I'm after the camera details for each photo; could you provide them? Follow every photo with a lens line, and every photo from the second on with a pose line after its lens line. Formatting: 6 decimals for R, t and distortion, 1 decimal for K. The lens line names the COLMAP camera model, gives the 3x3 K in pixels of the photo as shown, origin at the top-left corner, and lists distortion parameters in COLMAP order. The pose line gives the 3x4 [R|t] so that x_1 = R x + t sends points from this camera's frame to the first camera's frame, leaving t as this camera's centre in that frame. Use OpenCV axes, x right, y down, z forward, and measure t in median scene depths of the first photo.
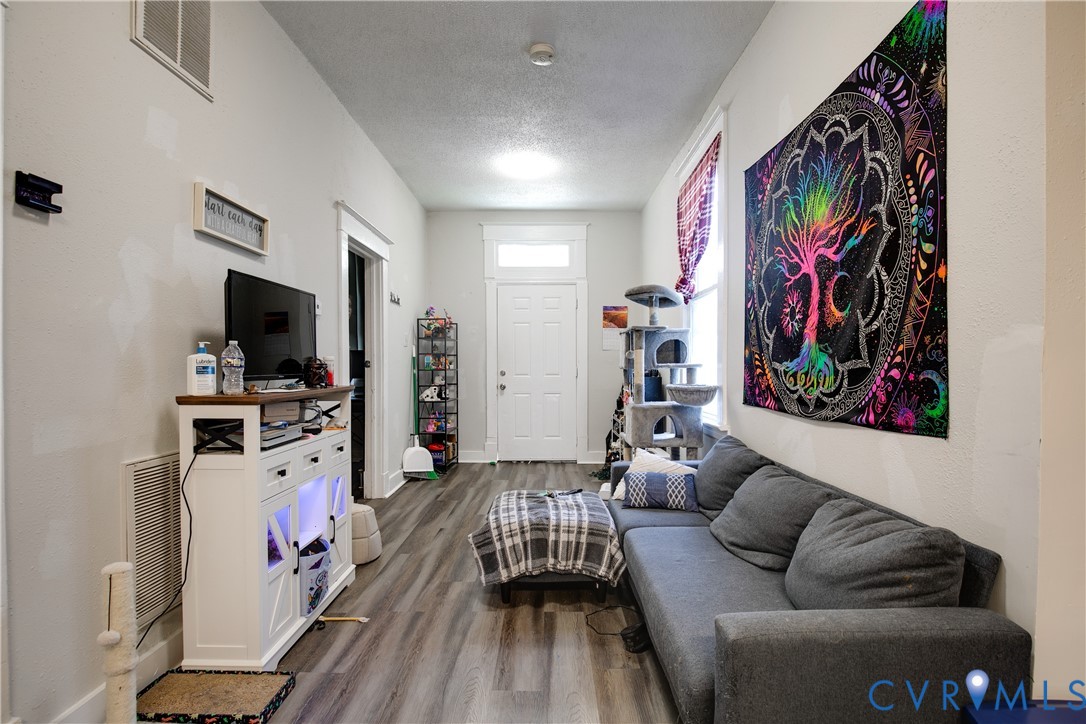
lens RADIAL K [[530.8, 0, 555.7], [0, 530.8, 366.2], [0, 0, 1]] dist [-0.024381, 0.000884]
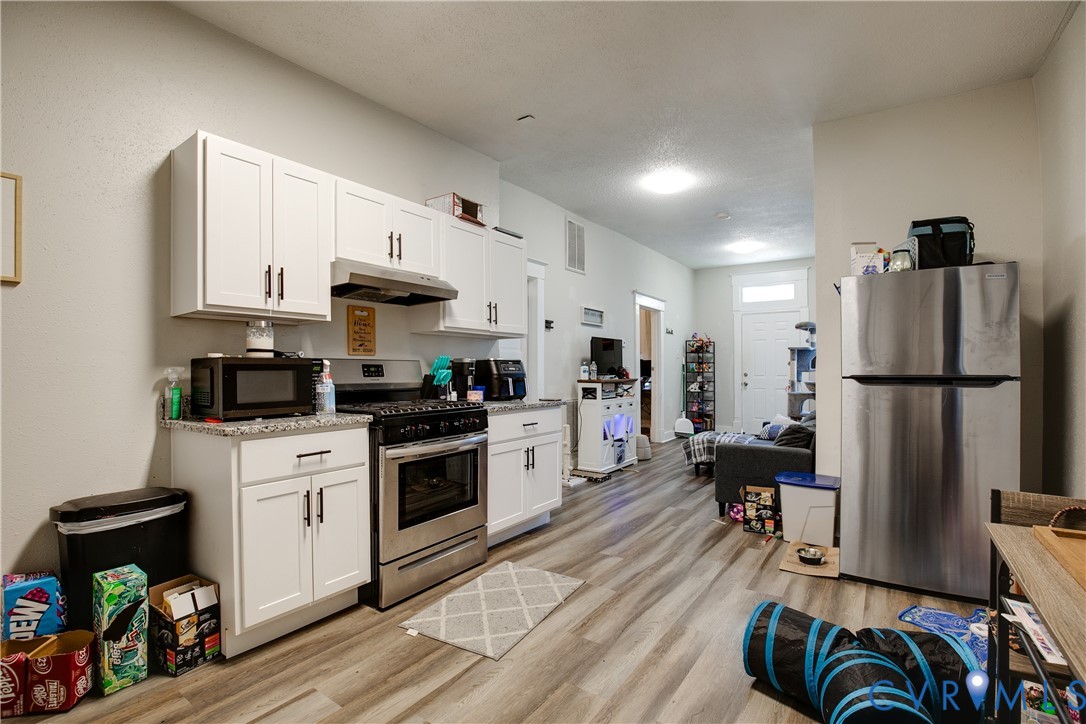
lens RADIAL K [[510.2, 0, 552.8], [0, 510.2, 372.6], [0, 0, 1]] dist [-0.018102, -0.000417]
pose [[0.825070, 0.004788, -0.565011, 0.642320], [-0.001102, 0.999976, 0.006866, -0.004418], [0.565030, -0.005042, 0.825055, -1.173870]]
